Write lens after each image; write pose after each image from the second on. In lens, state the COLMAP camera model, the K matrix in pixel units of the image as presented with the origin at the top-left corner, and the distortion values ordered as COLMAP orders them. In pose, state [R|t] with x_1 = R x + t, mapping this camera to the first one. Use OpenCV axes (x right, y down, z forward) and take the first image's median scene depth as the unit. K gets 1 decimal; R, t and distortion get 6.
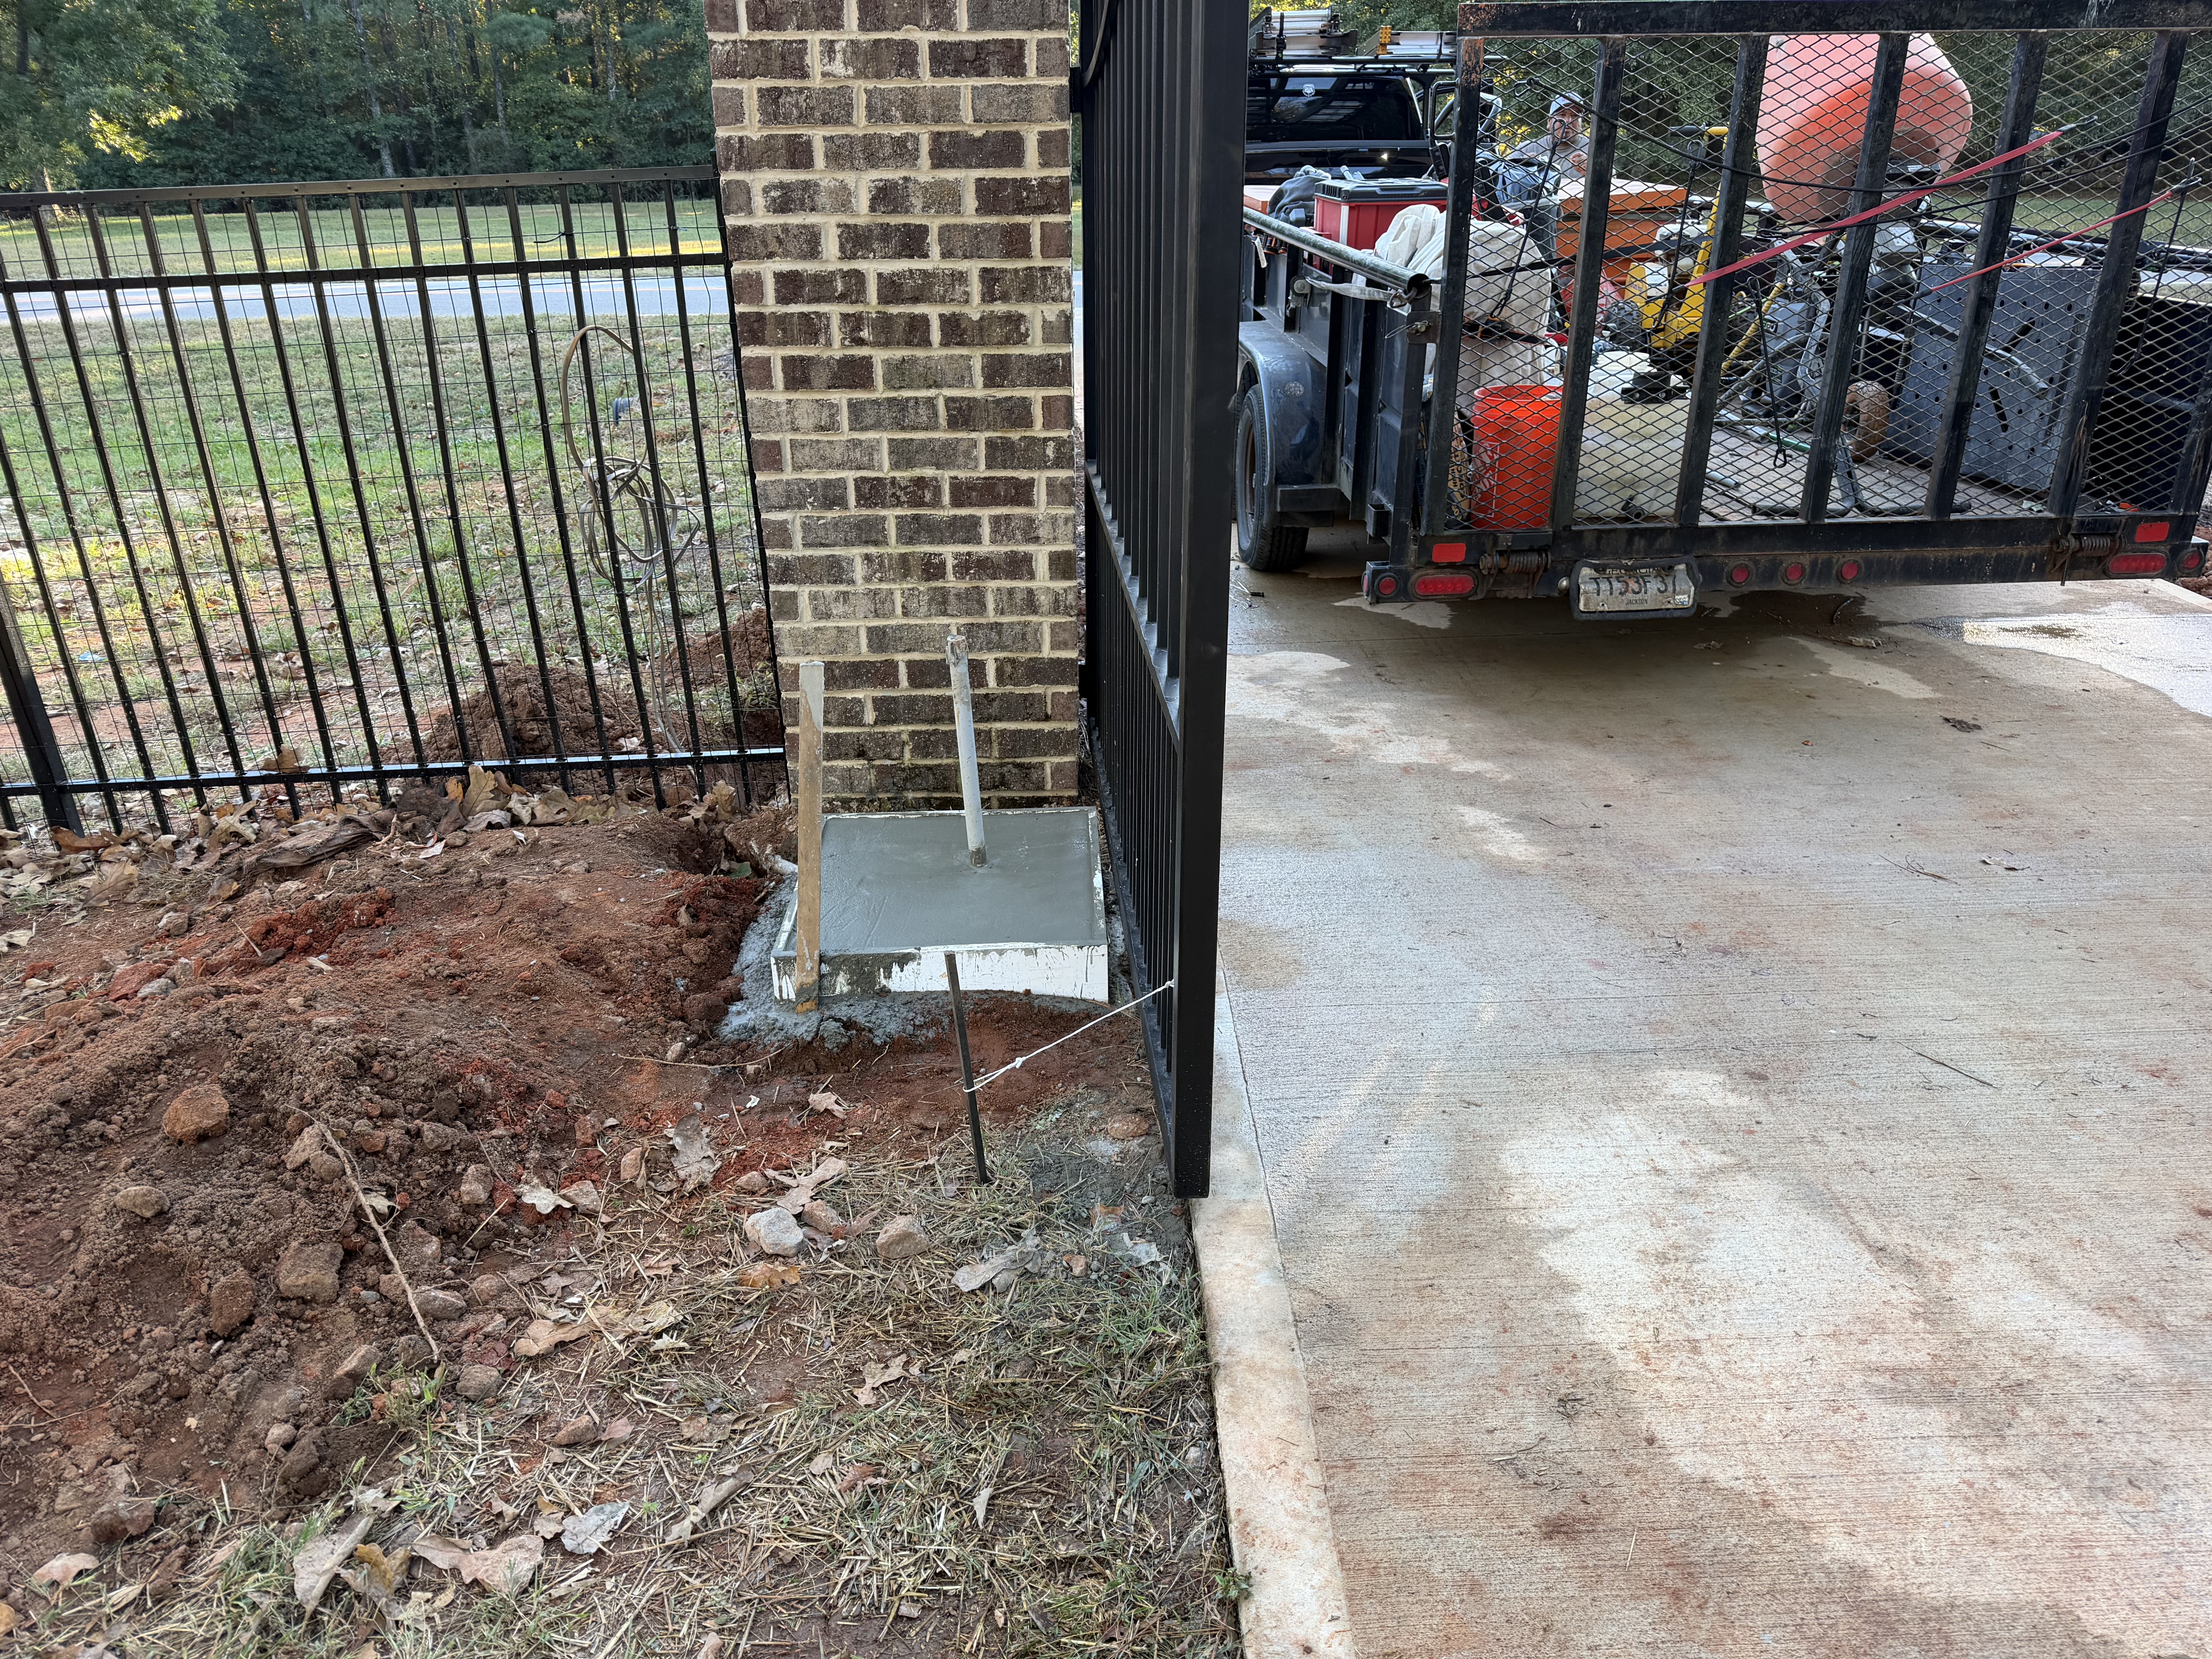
lens RADIAL K [[1514.7, 0, 1109.2], [0, 1514.7, 857.5], [0, 0, 1]] dist [0.003787, -0.024110]
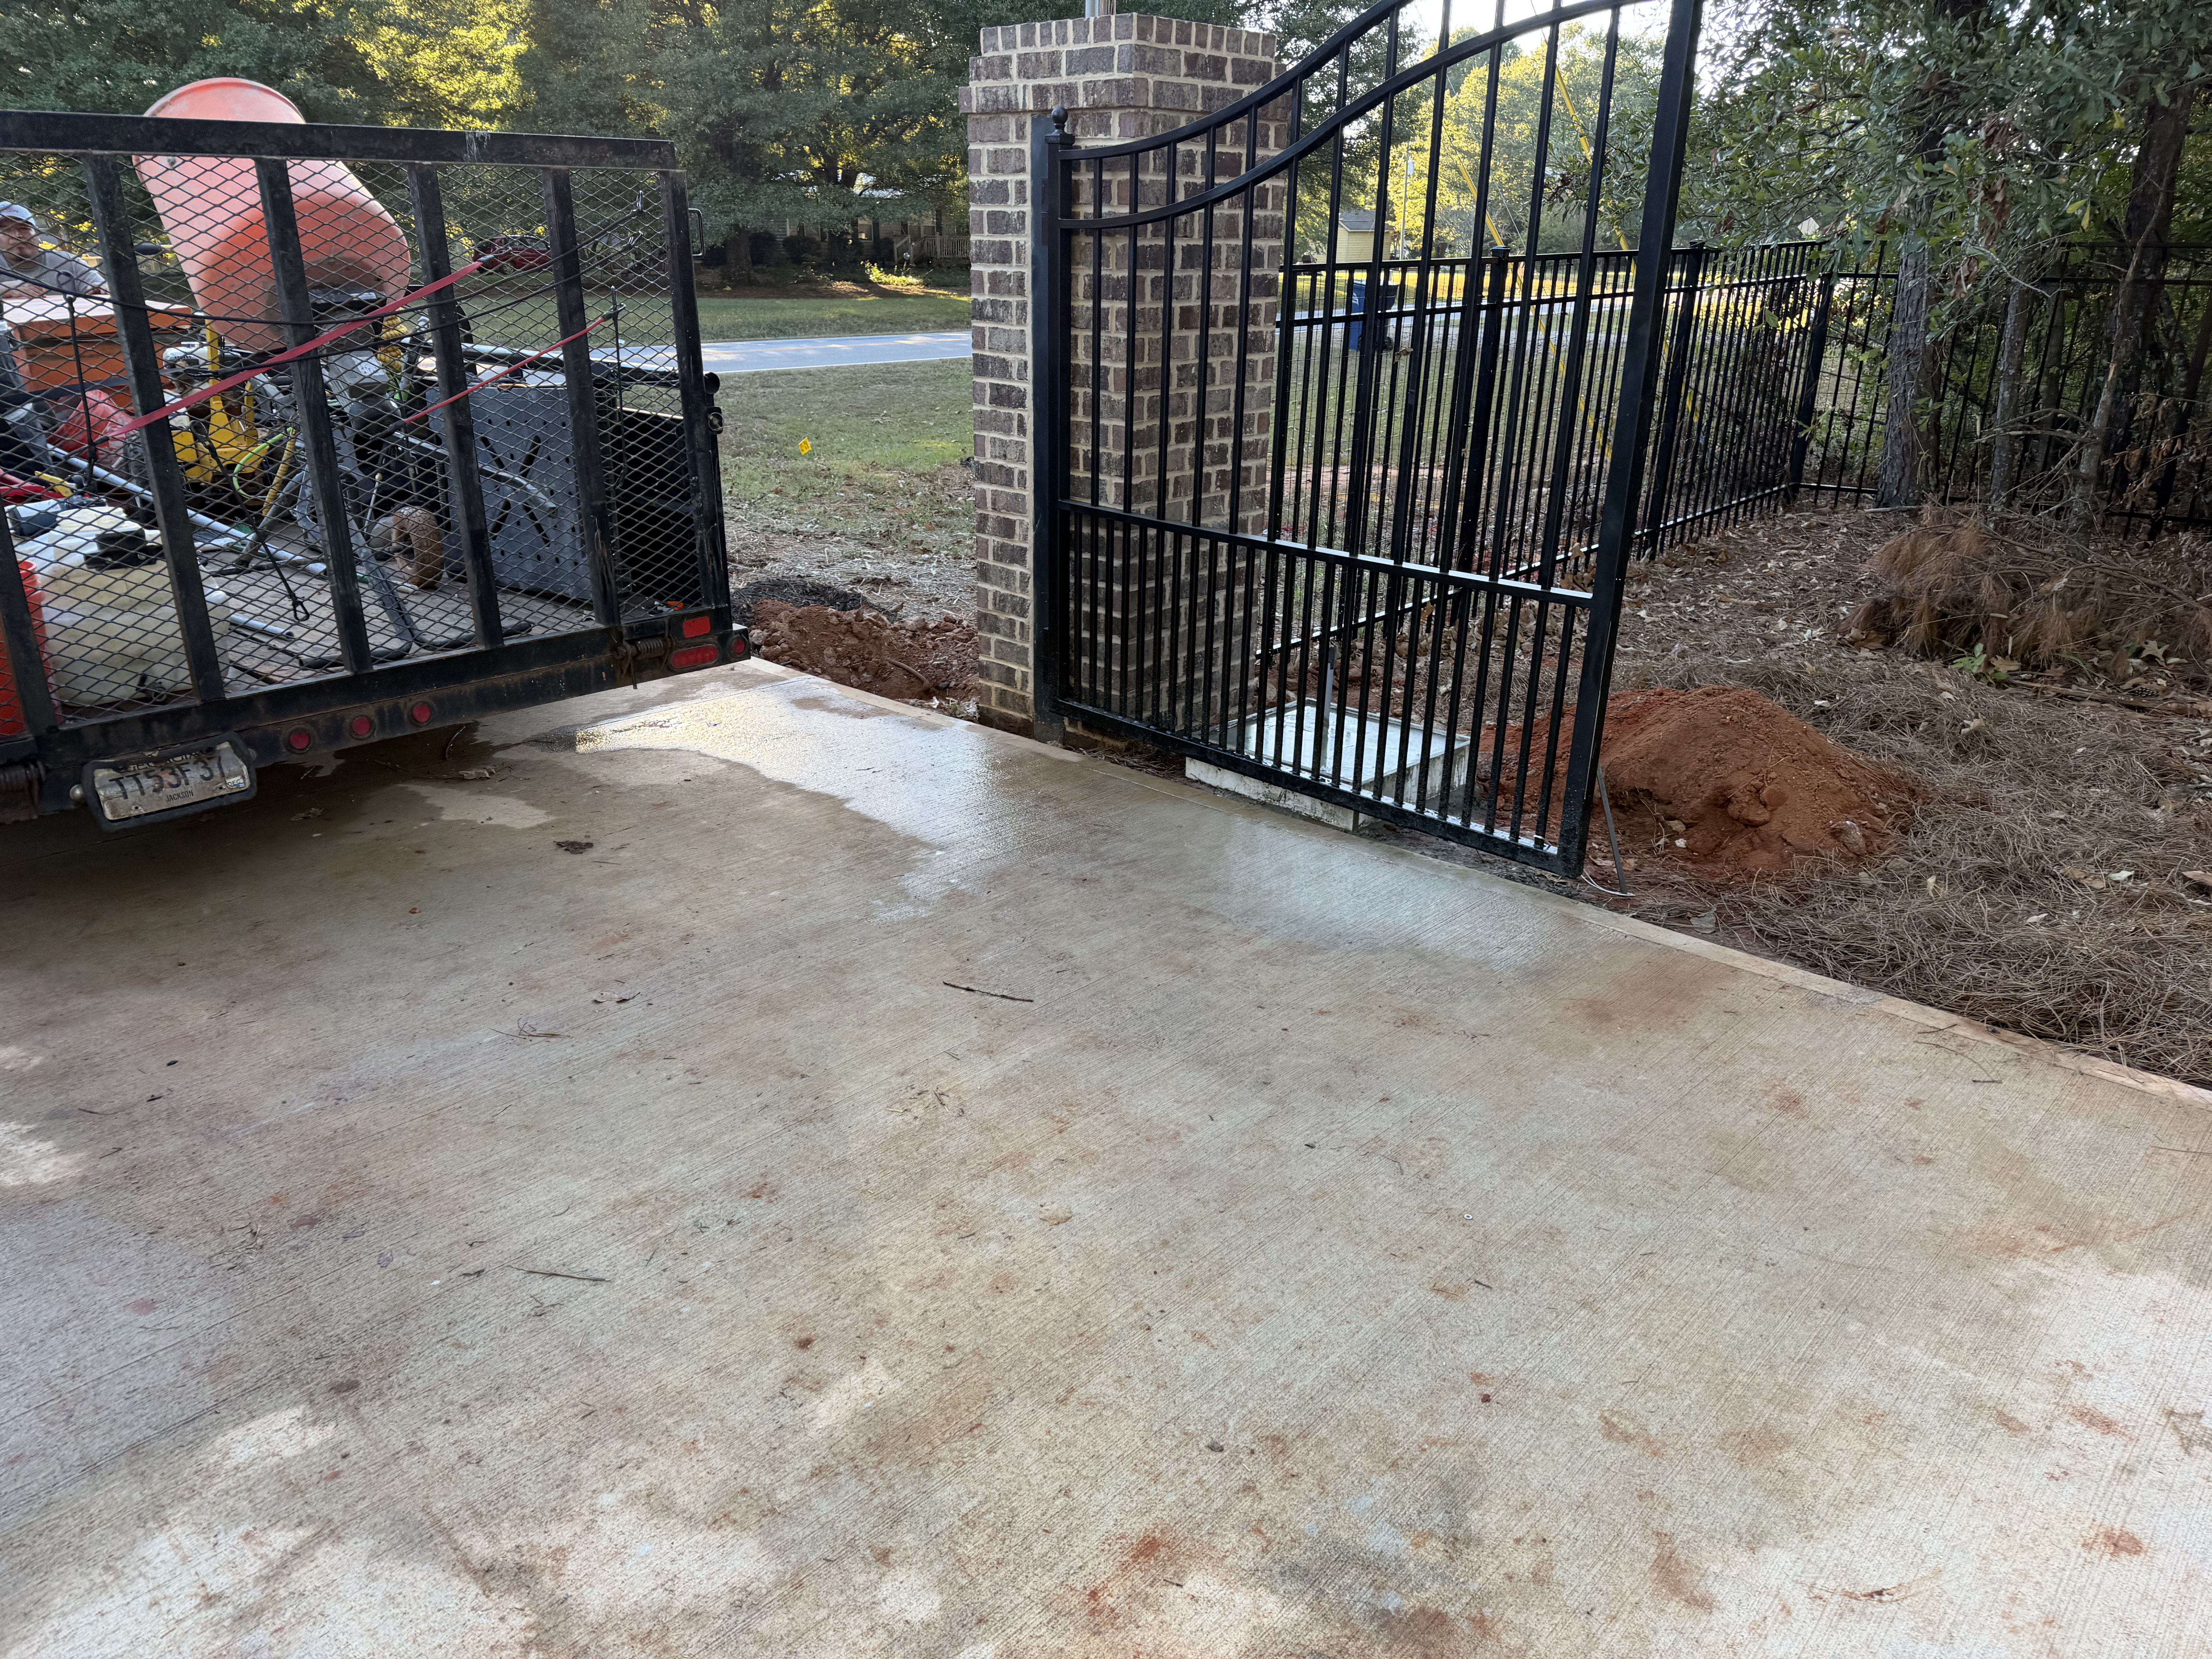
lens RADIAL K [[1522.9, 0, 1089.9], [0, 1522.9, 820.8], [0, 0, 1]] dist [0.114402, -0.161510]
pose [[0.706424, -0.233948, 0.668007, 0.142285], [0.289171, 0.956829, 0.029298, -0.038516], [-0.646022, 0.172471, 0.743578, 0.032205]]
